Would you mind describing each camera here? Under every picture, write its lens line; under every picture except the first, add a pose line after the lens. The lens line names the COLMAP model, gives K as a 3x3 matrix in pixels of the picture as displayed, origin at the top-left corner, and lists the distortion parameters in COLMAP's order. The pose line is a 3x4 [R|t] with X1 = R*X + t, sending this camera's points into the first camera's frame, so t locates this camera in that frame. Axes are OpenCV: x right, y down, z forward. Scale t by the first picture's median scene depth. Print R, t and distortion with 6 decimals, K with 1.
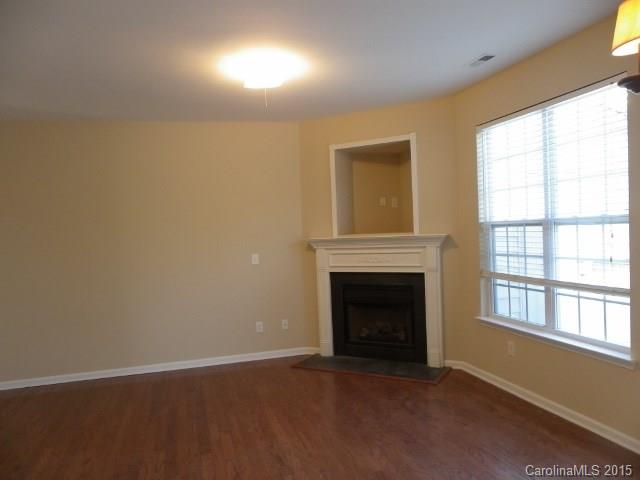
lens RADIAL K [[481.5, 0, 320.0], [0, 481.5, 240.0], [0, 0, 1]] dist [-0.013515, 0.001149]
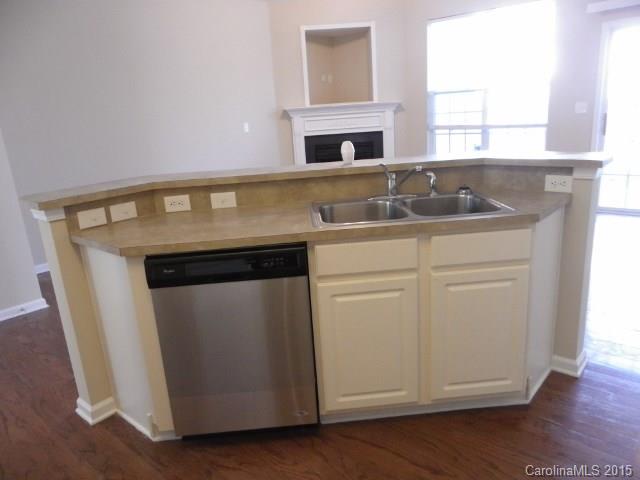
lens RADIAL K [[481.5, 0, 320.0], [0, 481.5, 240.0], [0, 0, 1]] dist [-0.013515, 0.001149]
pose [[0.842764, -0.154059, 0.515765, -0.683176], [0.040293, 0.973535, 0.224957, 0.054833], [-0.536773, -0.168804, 0.826668, -0.094576]]
